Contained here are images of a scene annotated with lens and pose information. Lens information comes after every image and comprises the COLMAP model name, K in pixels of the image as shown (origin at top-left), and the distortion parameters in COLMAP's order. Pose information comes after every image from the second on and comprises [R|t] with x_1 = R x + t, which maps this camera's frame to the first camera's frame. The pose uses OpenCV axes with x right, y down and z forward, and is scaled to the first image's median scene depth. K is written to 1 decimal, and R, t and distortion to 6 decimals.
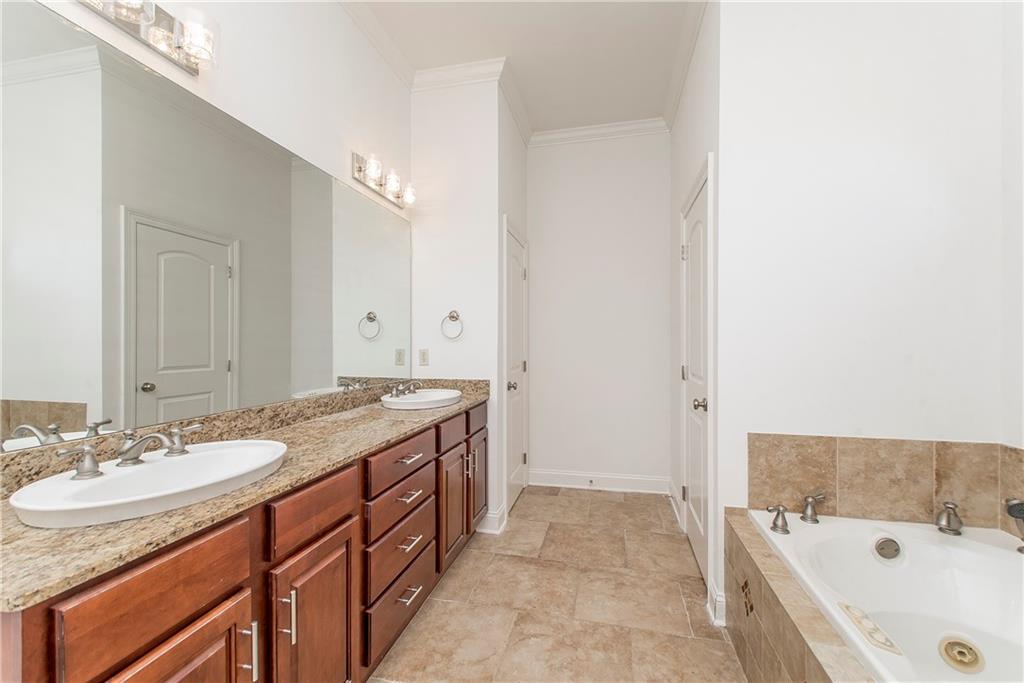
lens RADIAL K [[447.8, 0, 507.3], [0, 447.8, 341.6], [0, 0, 1]] dist [0.013045, -0.003980]
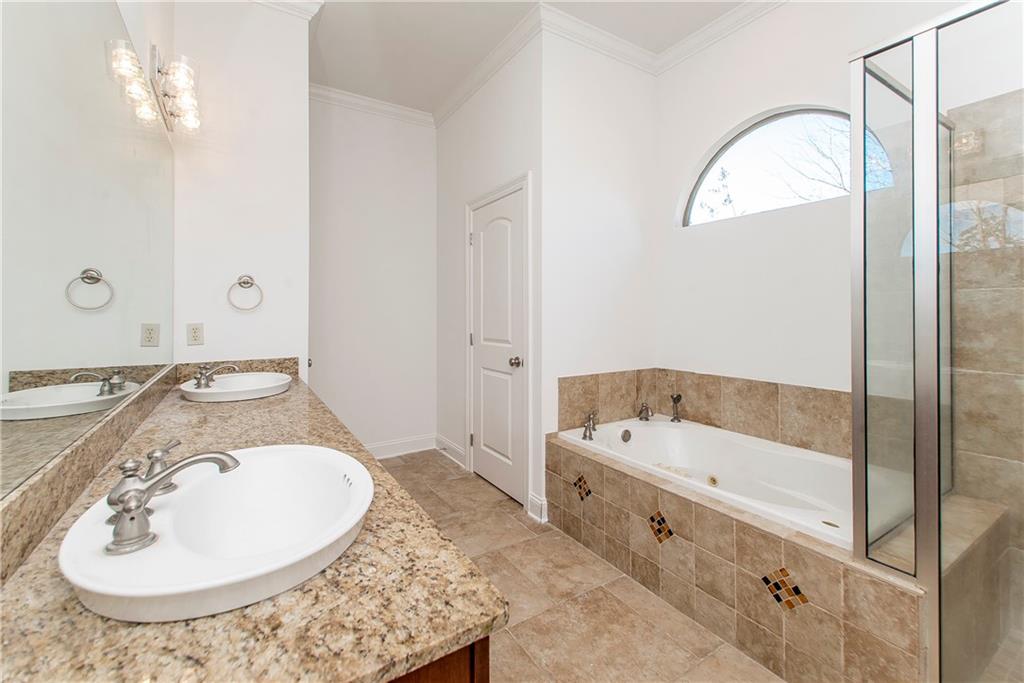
lens RADIAL K [[447.8, 0, 514.7], [0, 447.8, 312.9], [0, 0, 1]] dist [0.013045, -0.003980]
pose [[0.686123, -0.000123, 0.727486, -0.584441], [0.002415, 0.999995, -0.002109, 0.003010], [-0.727482, 0.003204, 0.686119, 0.139620]]
